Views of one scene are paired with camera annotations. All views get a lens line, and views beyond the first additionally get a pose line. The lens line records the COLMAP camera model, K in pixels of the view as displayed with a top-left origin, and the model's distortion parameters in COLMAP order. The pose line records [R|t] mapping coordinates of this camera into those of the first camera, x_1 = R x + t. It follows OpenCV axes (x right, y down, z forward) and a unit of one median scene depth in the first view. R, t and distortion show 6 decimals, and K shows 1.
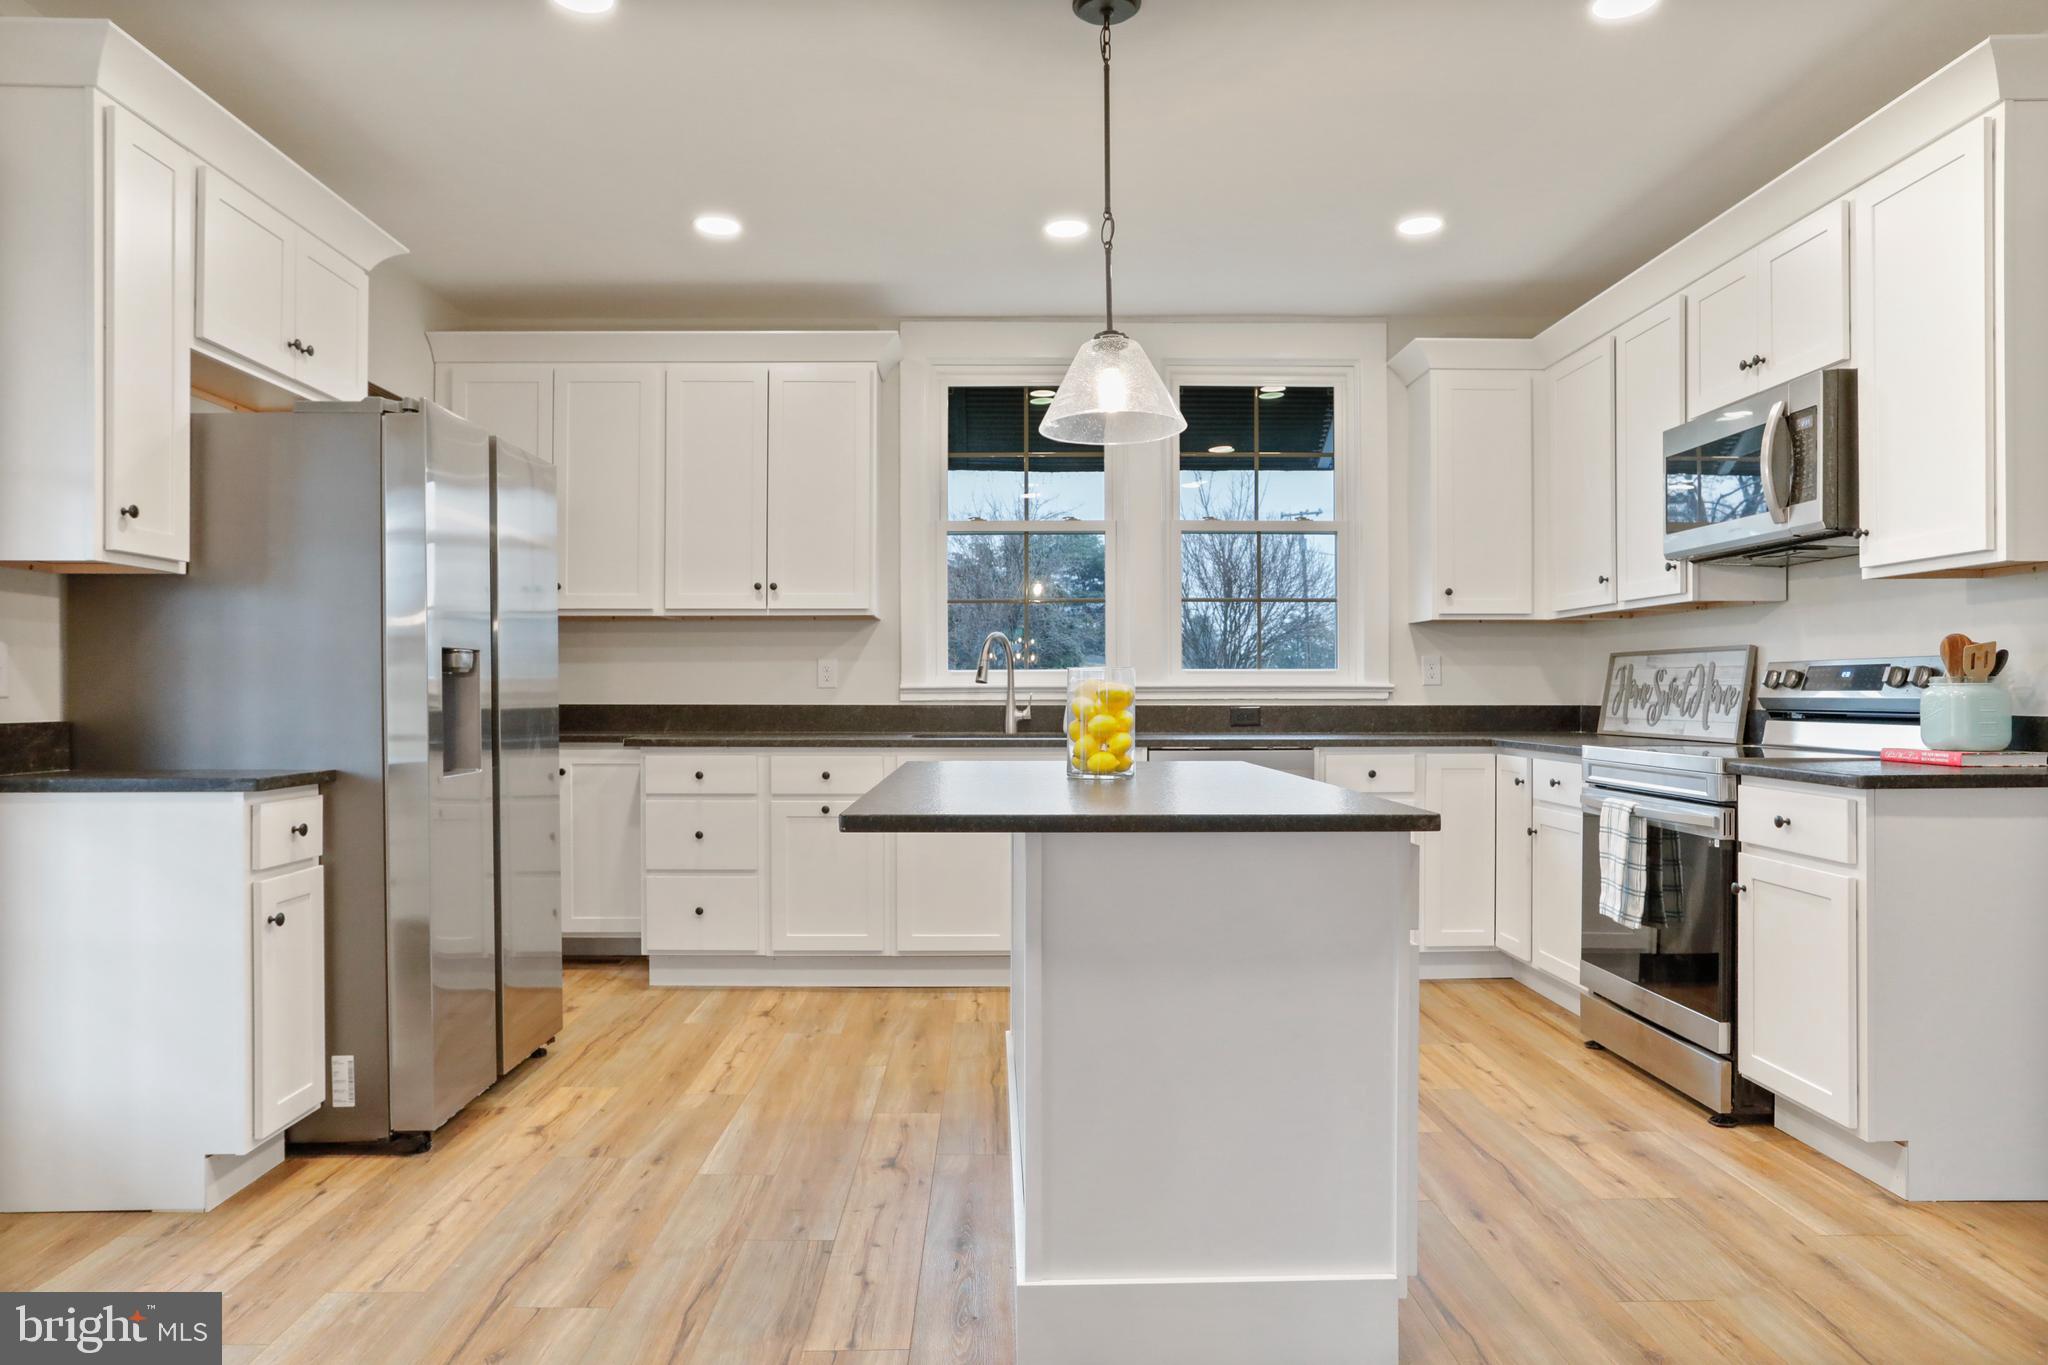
lens RADIAL K [[1275.5, 0, 1029.5], [0, 1275.5, 692.9], [0, 0, 1]] dist [-0.021244, -0.000065]
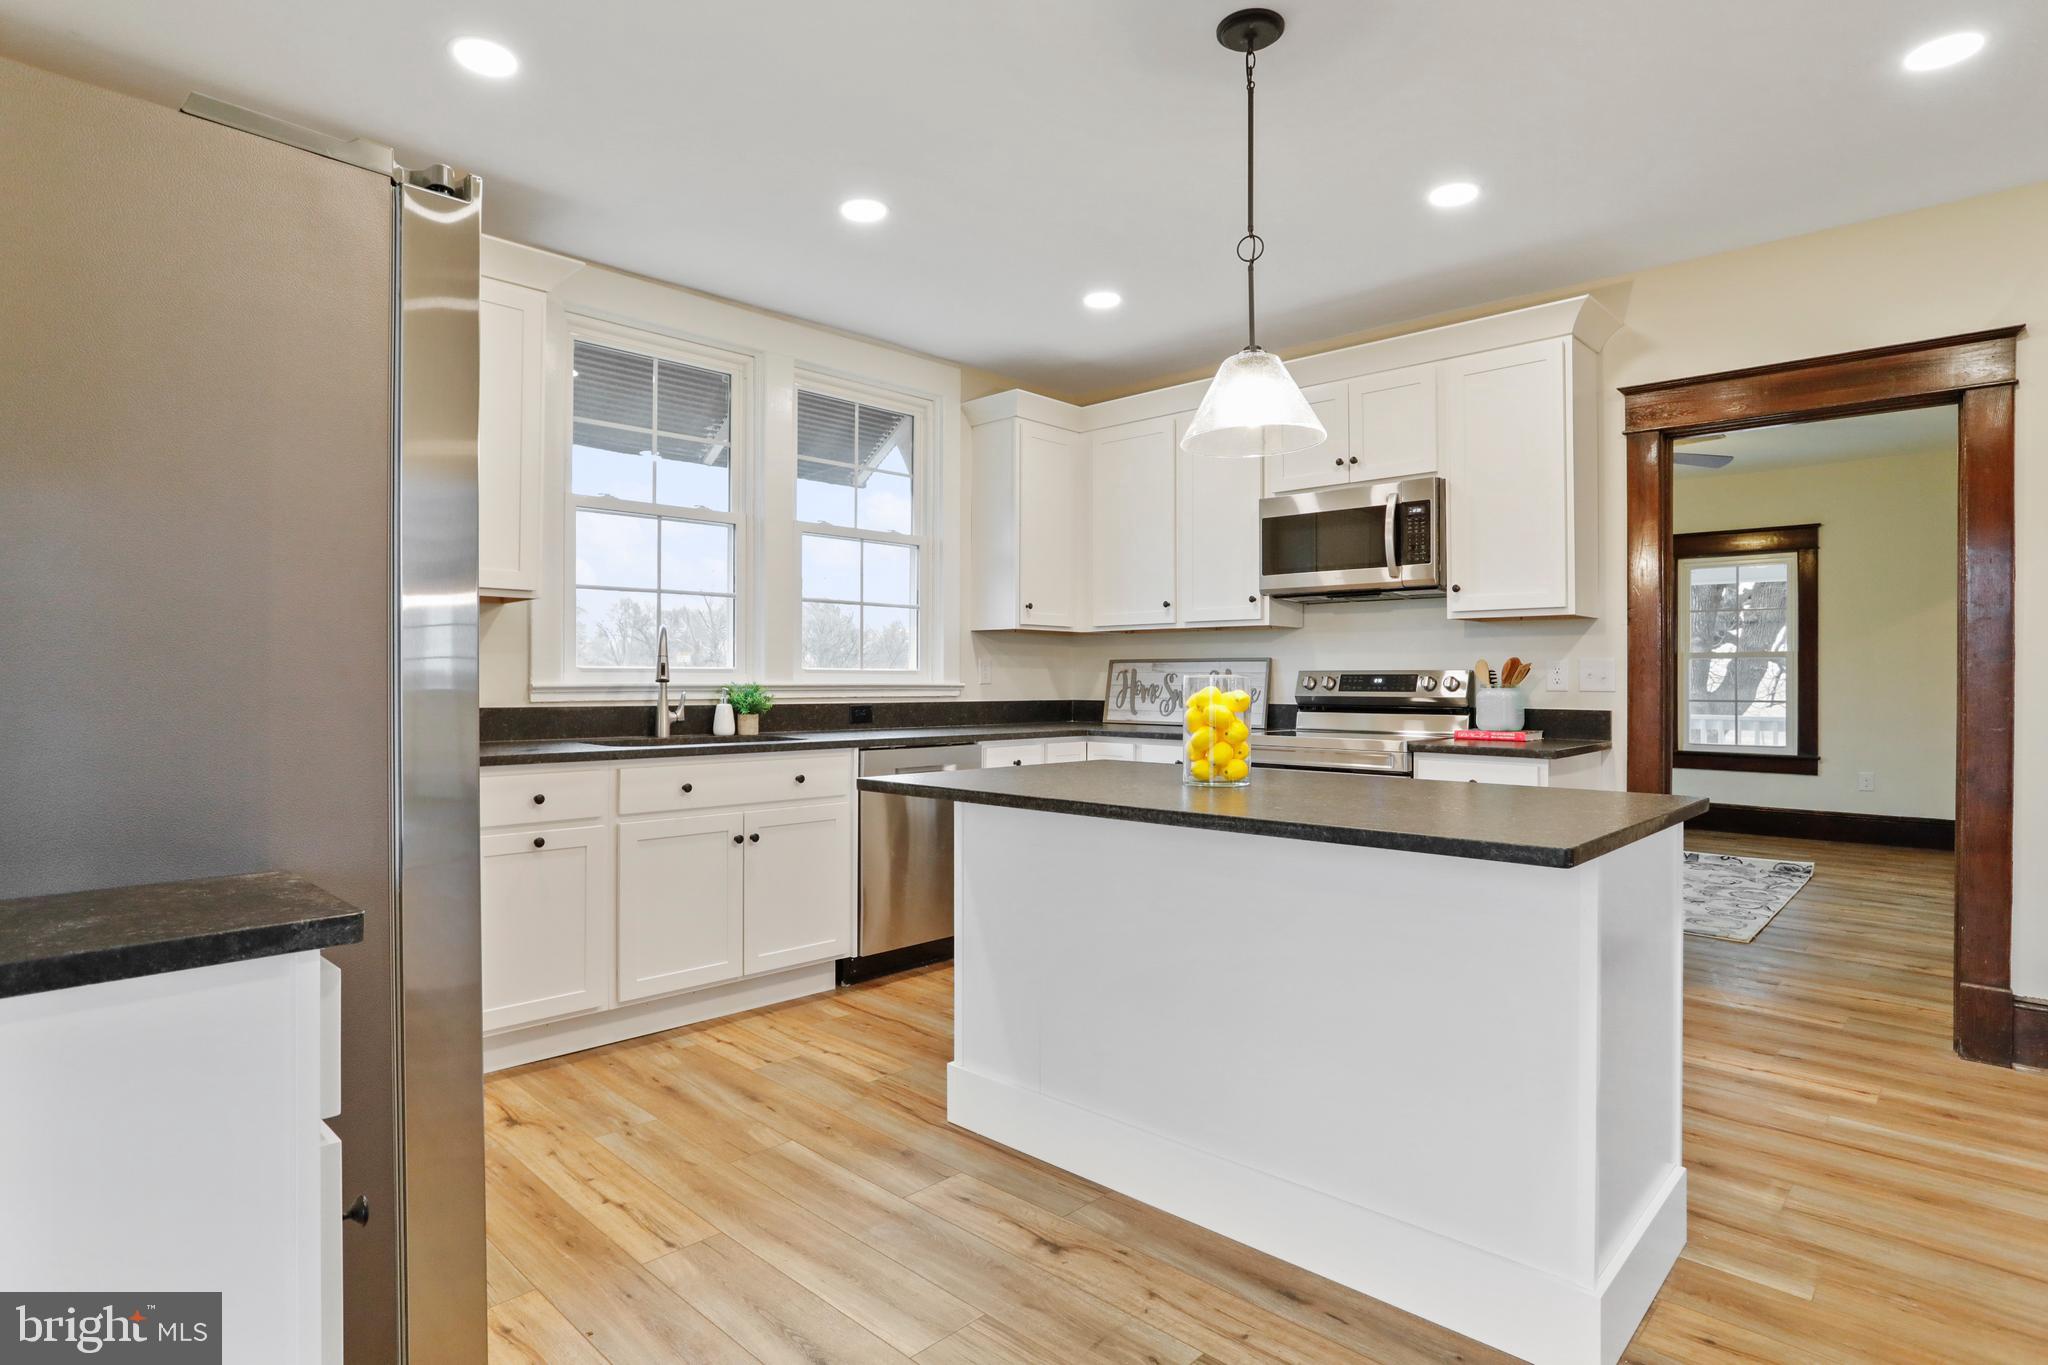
lens RADIAL K [[1060.5, 0, 1034.4], [0, 1060.5, 679.4], [0, 0, 1]] dist [-0.029305, 0.006245]
pose [[0.710171, 0.004605, 0.704014, -0.387003], [-0.003732, 0.999989, -0.002776, -0.008603], [-0.704019, -0.000656, 0.710180, 0.309303]]
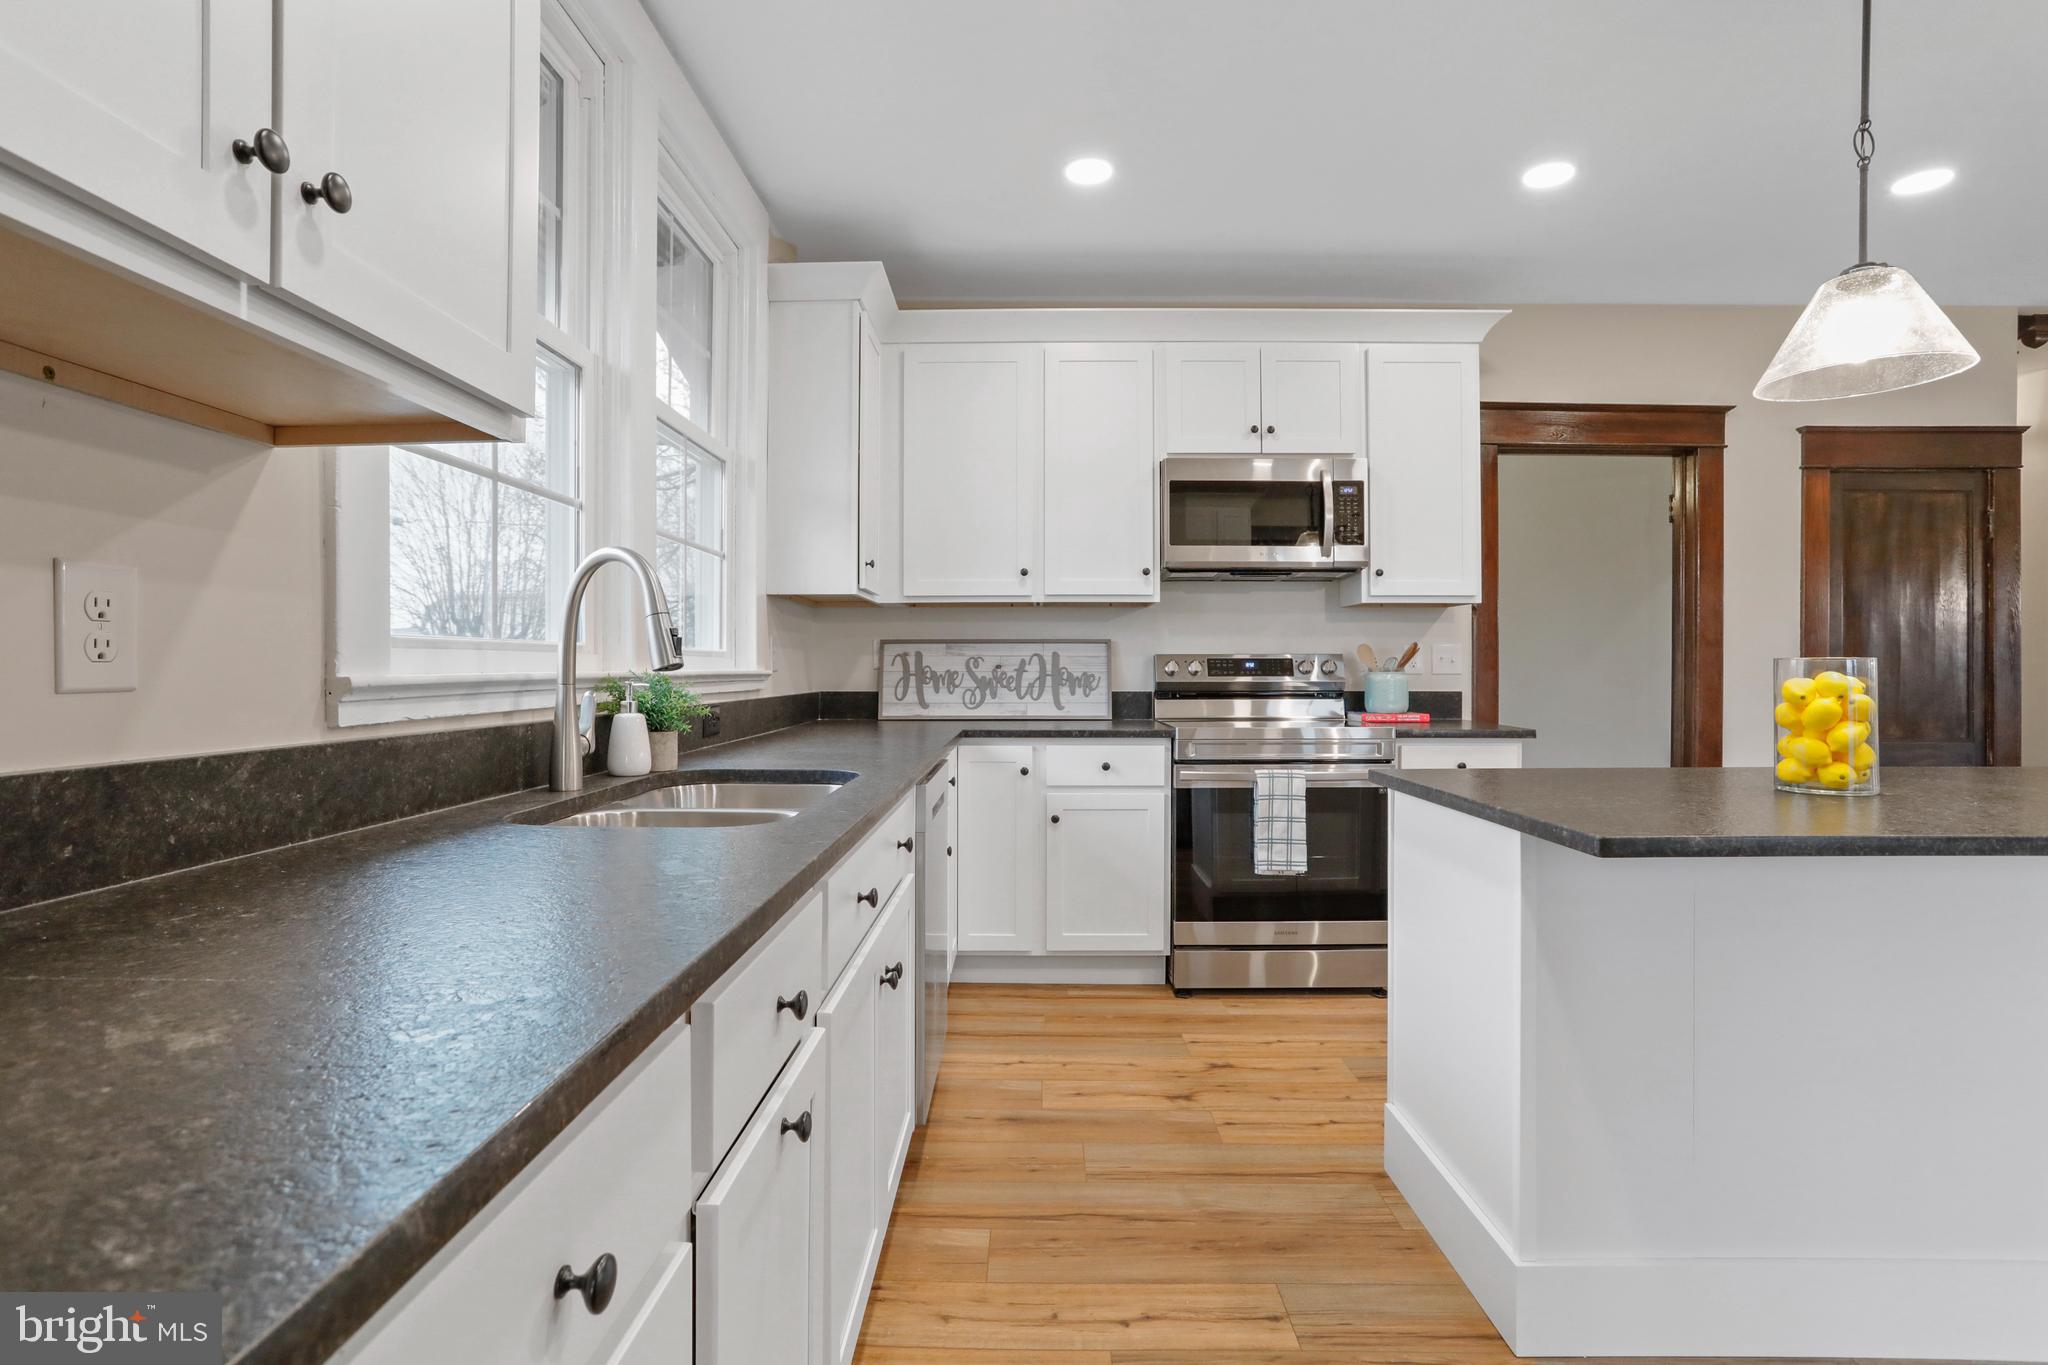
lens RADIAL K [[986.3, 0, 1031.6], [0, 986.3, 667.9], [0, 0, 1]] dist [-0.040170, 0.009950]
pose [[0.049979, 0.001098, 0.998750, -0.356417], [0.001573, 0.999998, -0.001178, -0.007905], [-0.998749, 0.001630, 0.049977, 0.905757]]
